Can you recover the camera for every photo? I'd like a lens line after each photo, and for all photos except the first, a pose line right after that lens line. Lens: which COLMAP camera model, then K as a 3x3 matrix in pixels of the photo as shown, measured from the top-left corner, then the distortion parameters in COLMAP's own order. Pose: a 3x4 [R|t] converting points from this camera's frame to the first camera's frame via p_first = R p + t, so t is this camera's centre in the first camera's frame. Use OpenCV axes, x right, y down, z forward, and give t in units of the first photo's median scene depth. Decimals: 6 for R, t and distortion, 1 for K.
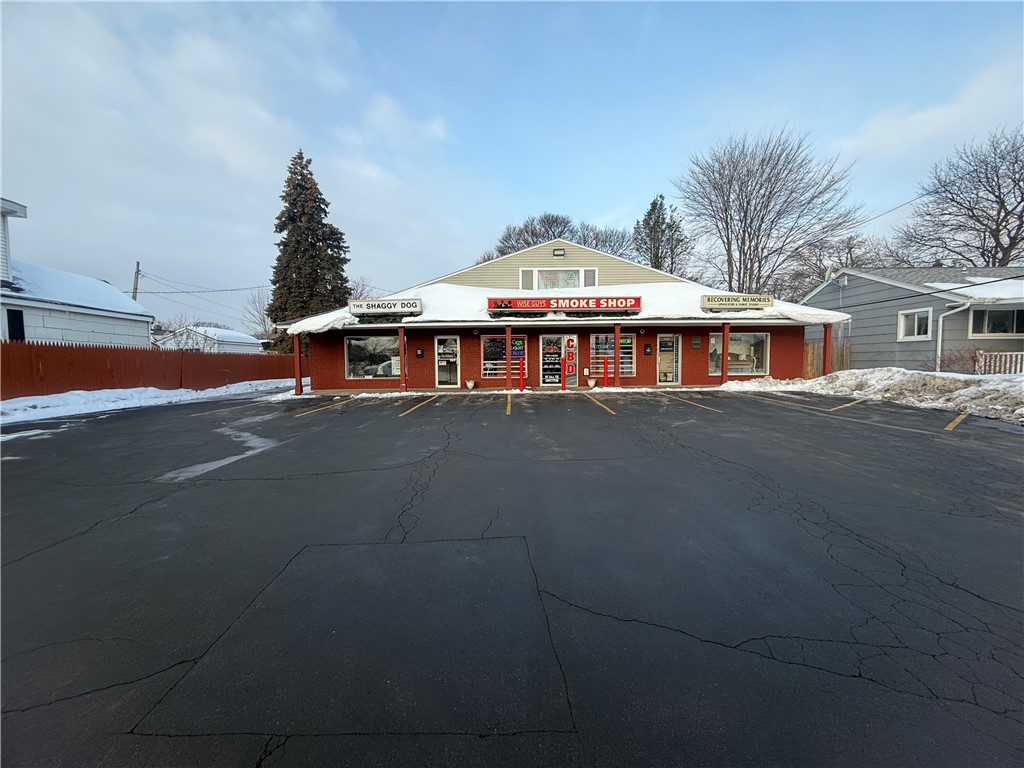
lens RADIAL K [[406.3, 0, 513.9], [0, 406.3, 384.6], [0, 0, 1]] dist [-0.000601, -0.000147]
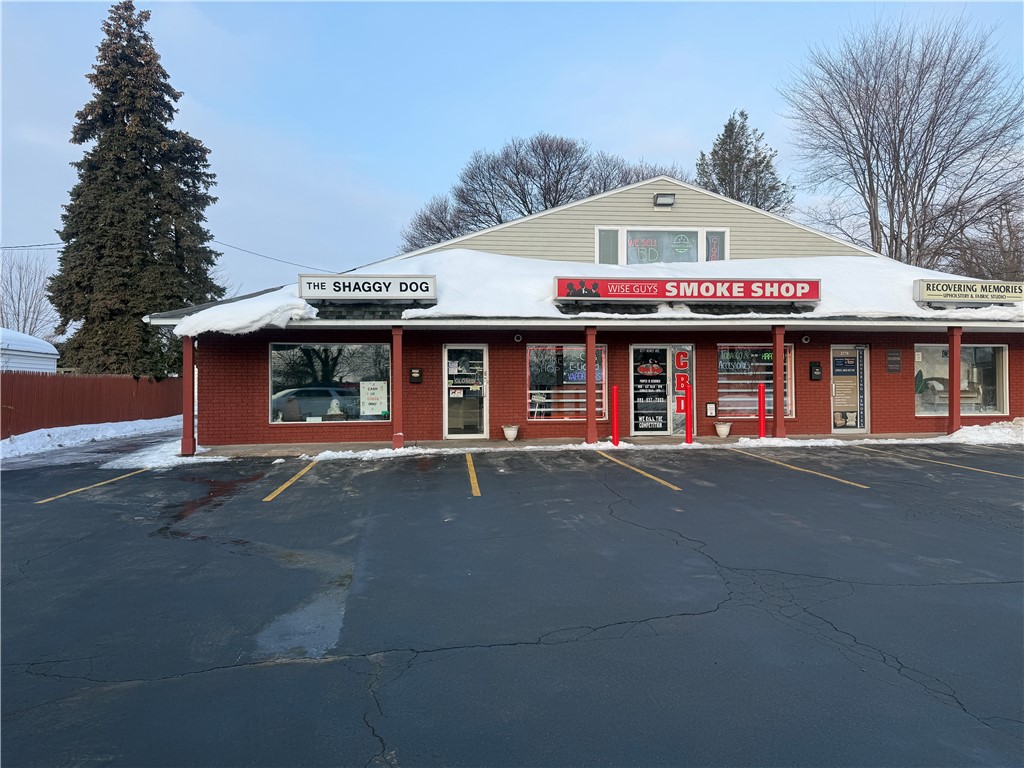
lens RADIAL K [[715.3, 0, 532.7], [0, 715.3, 380.2], [0, 0, 1]] dist [0.063599, -0.068122]
pose [[0.992041, 0.005308, 0.125807, -0.194886], [0.003484, 0.997571, -0.069565, -0.003851], [-0.125870, 0.069450, 0.989613, 0.040769]]
